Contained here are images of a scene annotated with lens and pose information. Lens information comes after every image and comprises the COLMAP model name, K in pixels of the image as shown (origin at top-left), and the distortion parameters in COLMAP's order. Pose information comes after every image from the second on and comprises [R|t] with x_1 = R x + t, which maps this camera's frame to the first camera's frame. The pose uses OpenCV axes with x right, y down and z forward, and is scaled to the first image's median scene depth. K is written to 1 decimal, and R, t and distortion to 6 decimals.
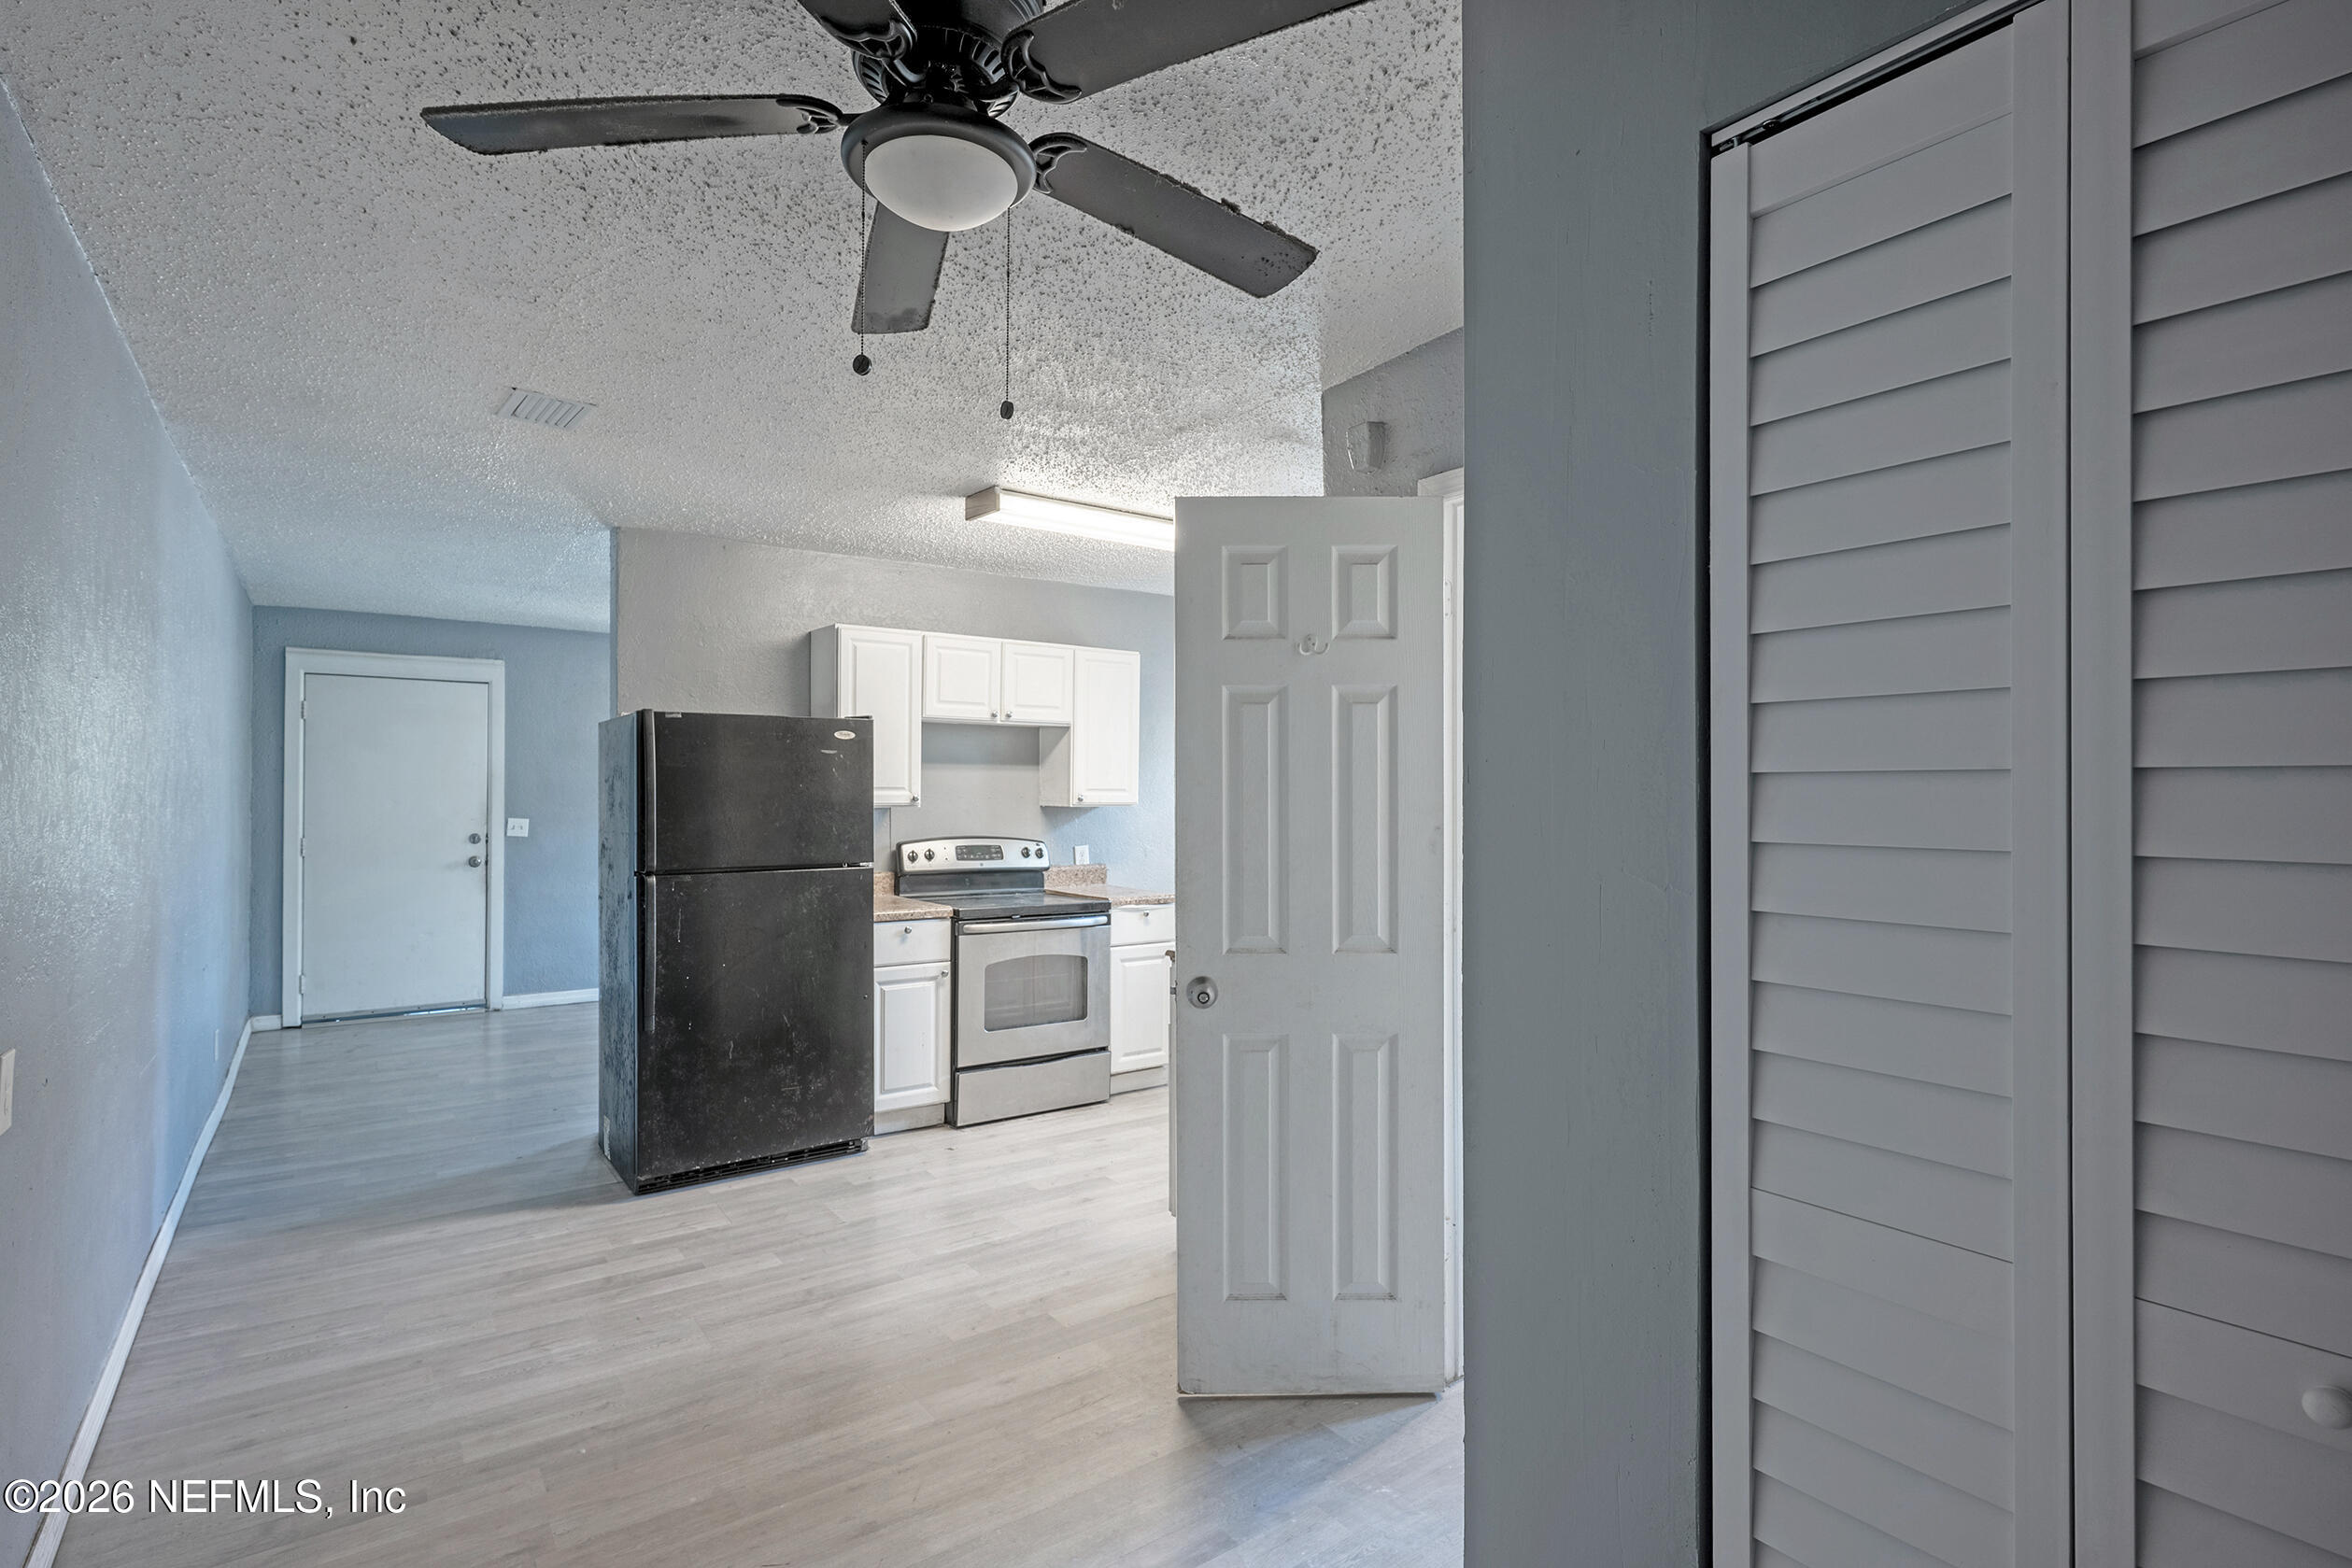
lens RADIAL K [[1127.5, 0, 1186.2], [0, 1127.5, 797.2], [0, 0, 1]] dist [-0.005969, 0.003963]
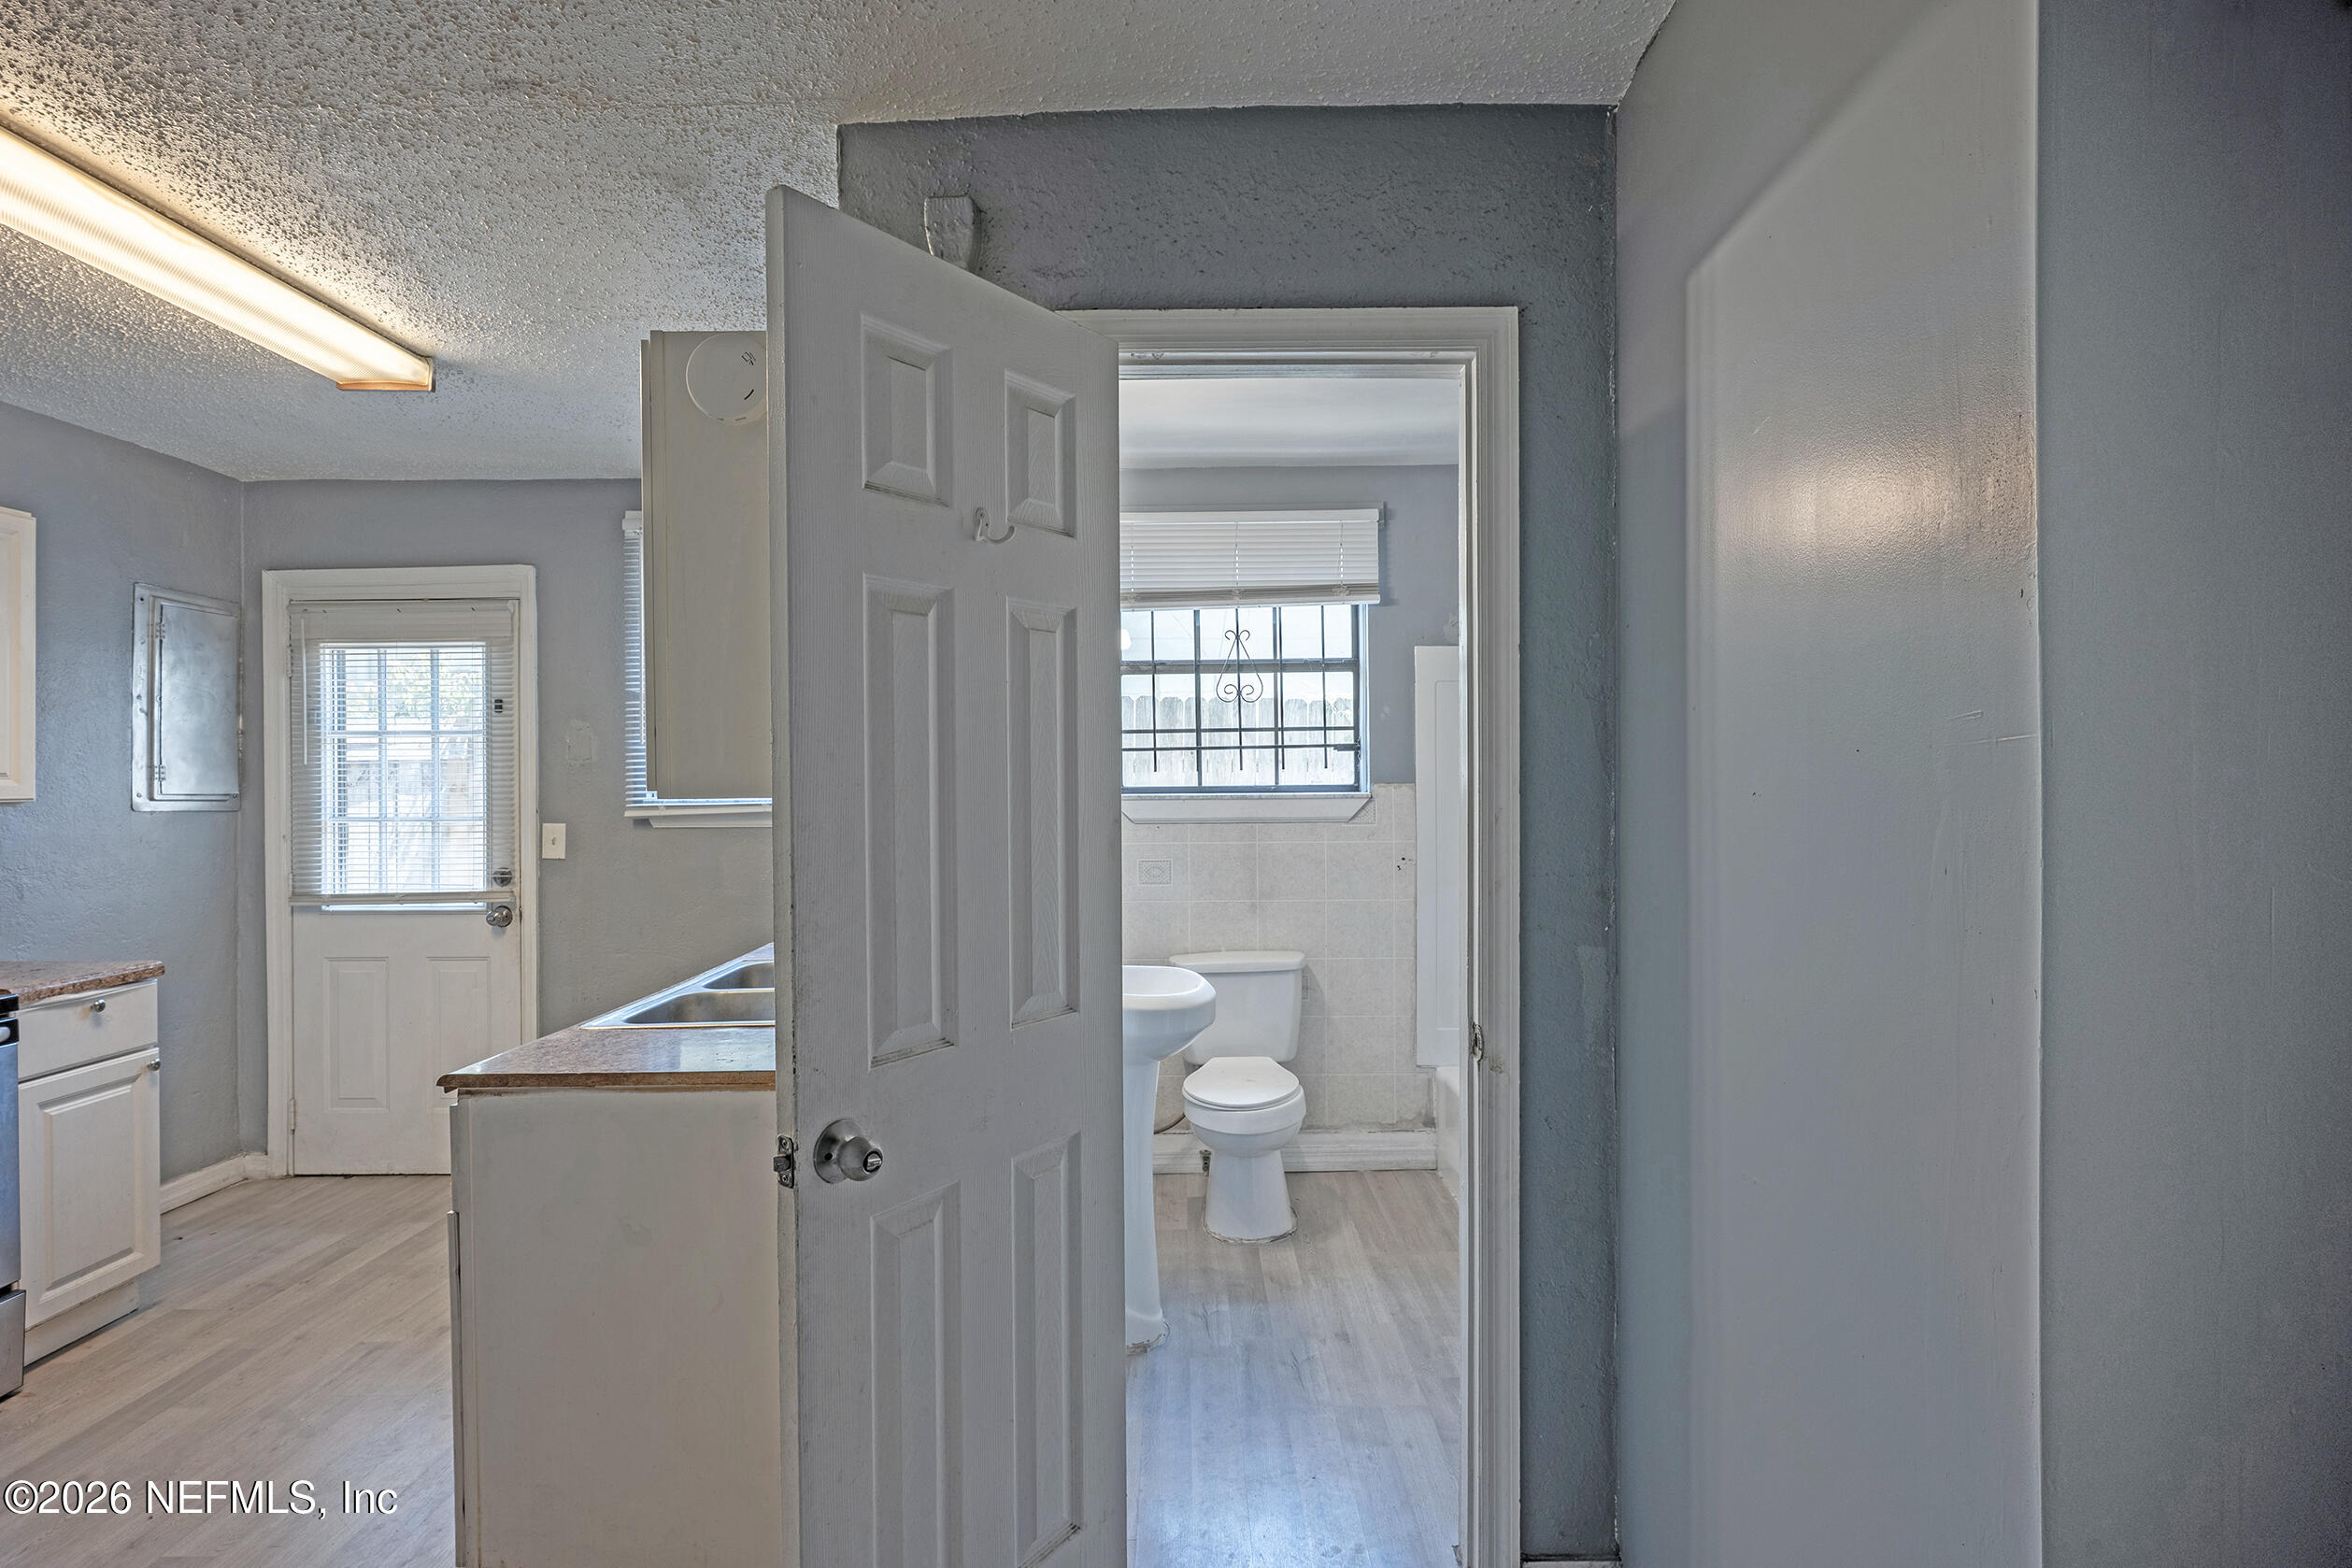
lens RADIAL K [[1127.7, 0, 1185.0], [0, 1127.7, 780.2], [0, 0, 1]] dist [-0.005969, 0.003963]
pose [[0.602059, -0.014698, 0.798316, -0.158209], [0.012625, 0.999881, 0.008888, -0.001615], [-0.798352, 0.004727, 0.602173, 0.285570]]
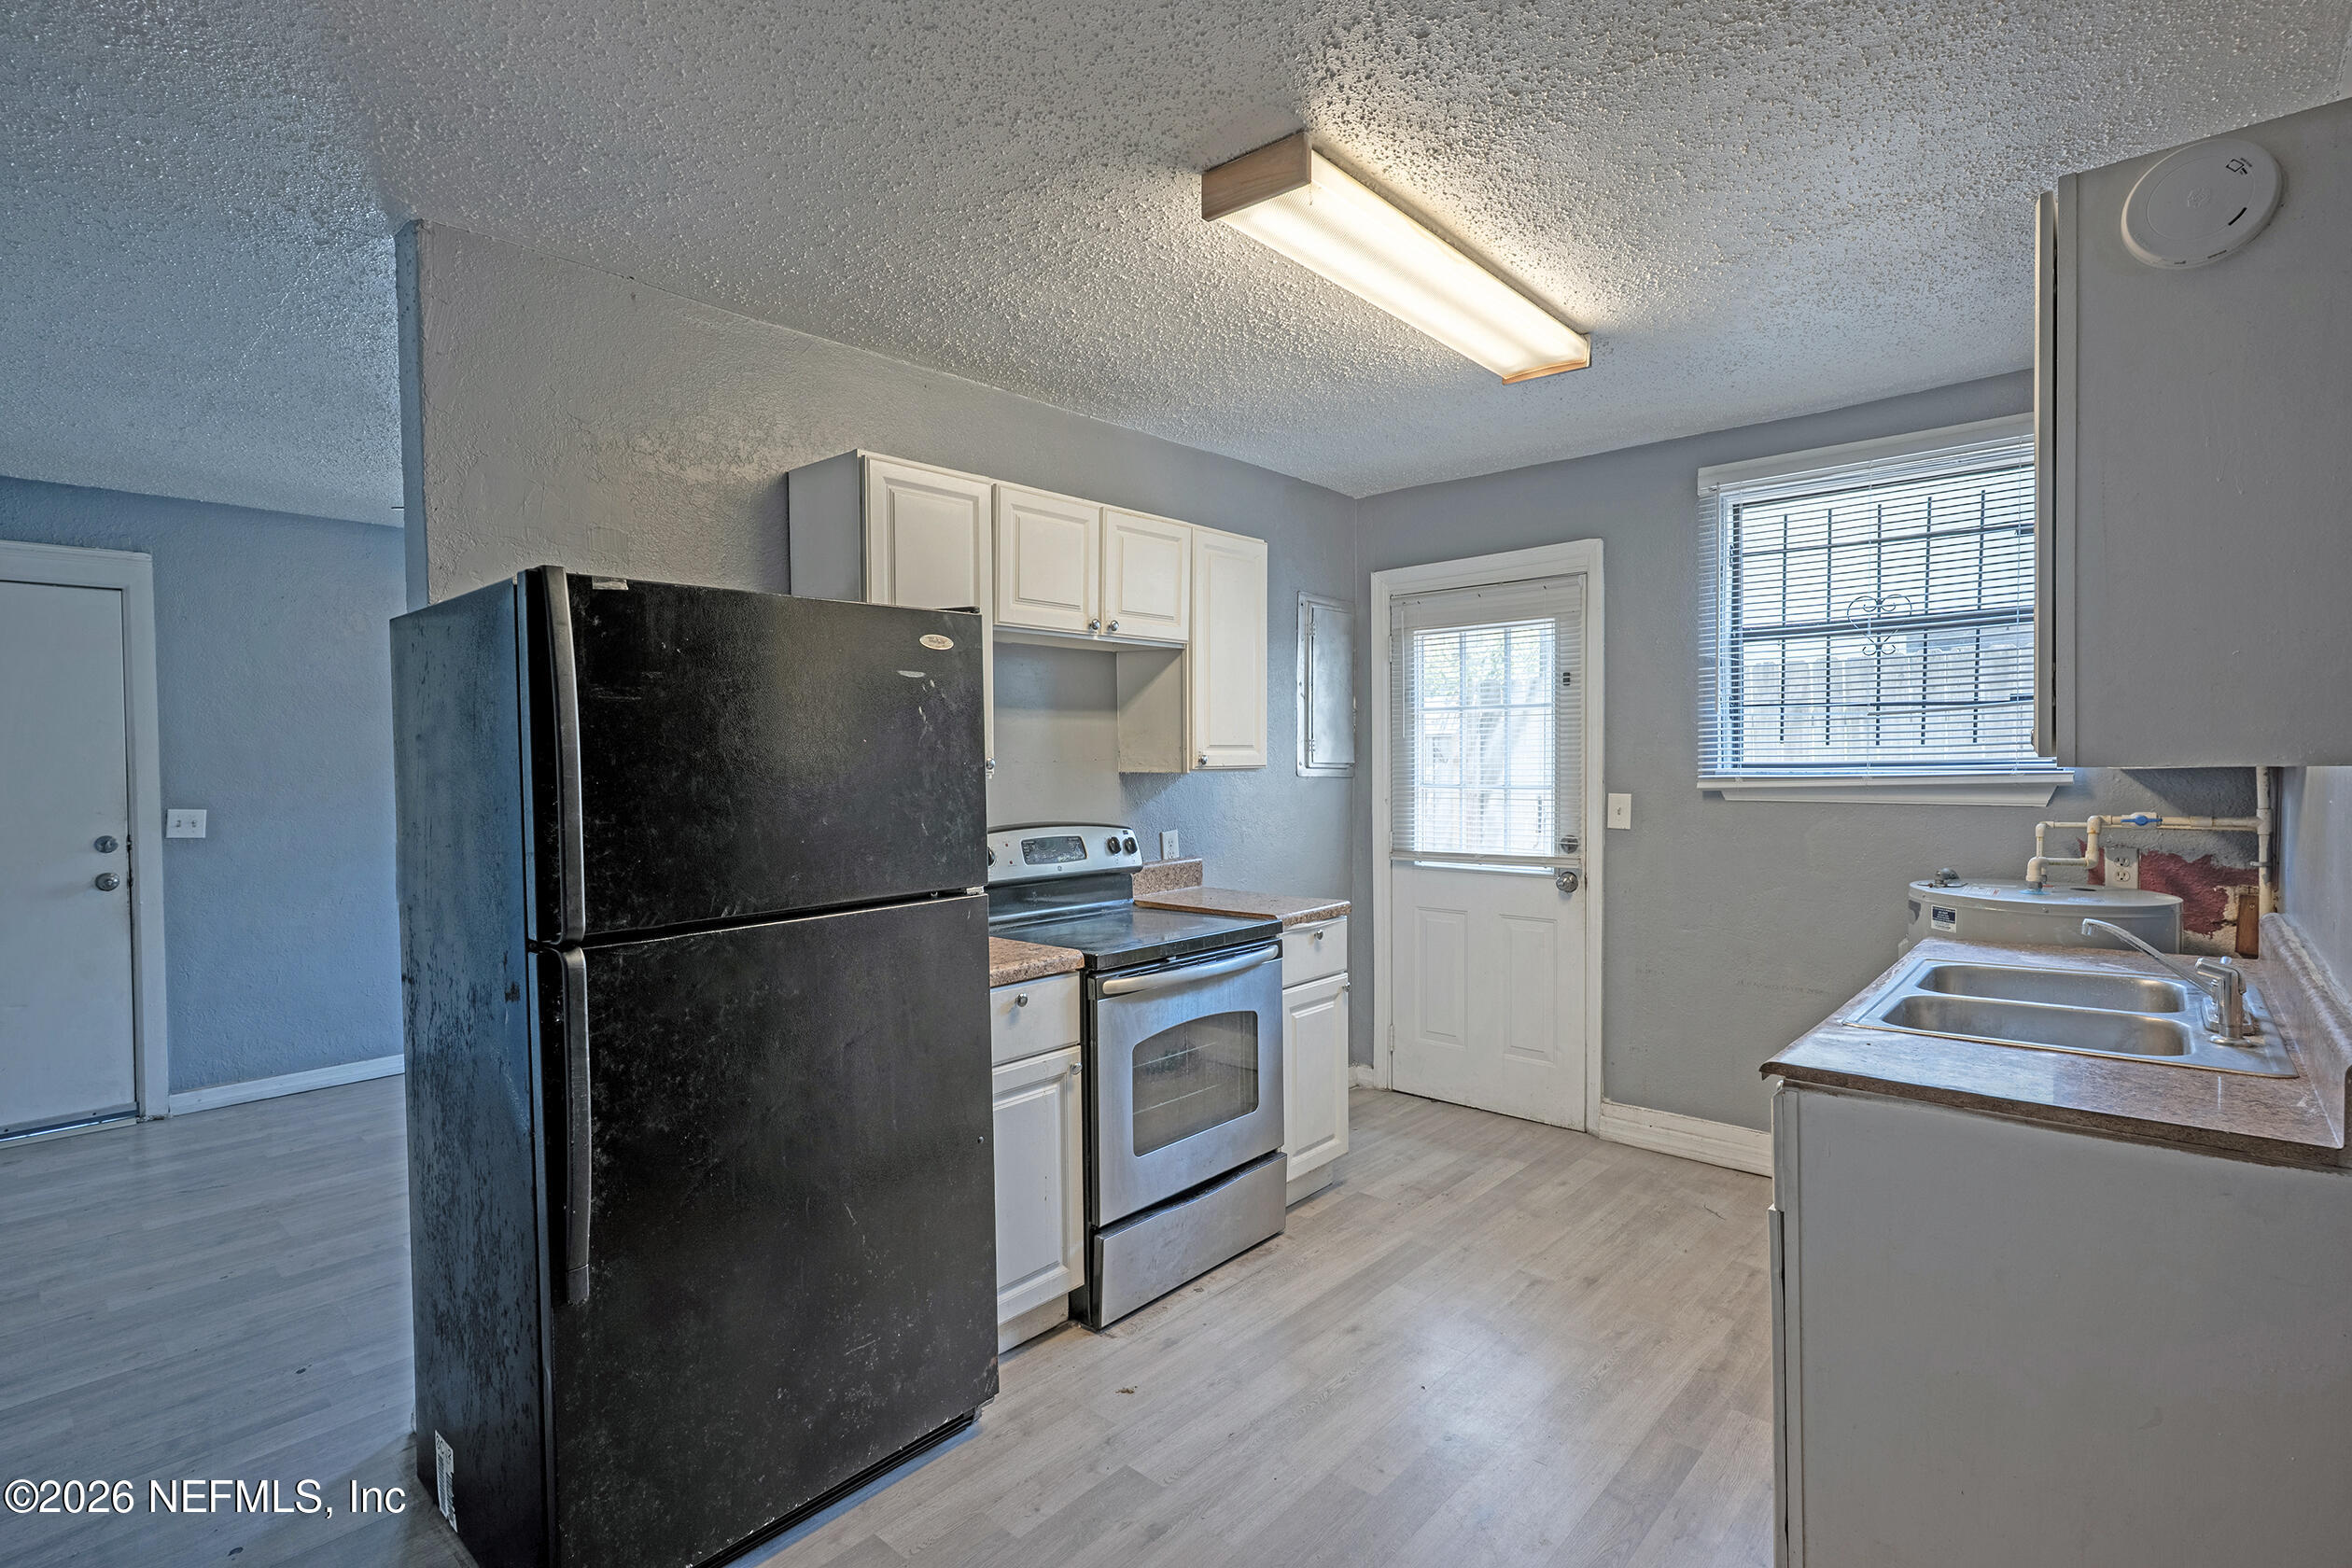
lens RADIAL K [[1127.7, 0, 1199.1], [0, 1127.7, 781.7], [0, 0, 1]] dist [-0.005969, 0.003963]
pose [[0.978718, -0.021313, 0.204098, -0.248320], [0.017051, 0.999599, 0.022617, -0.001152], [-0.204498, -0.018656, 0.978689, 0.399452]]
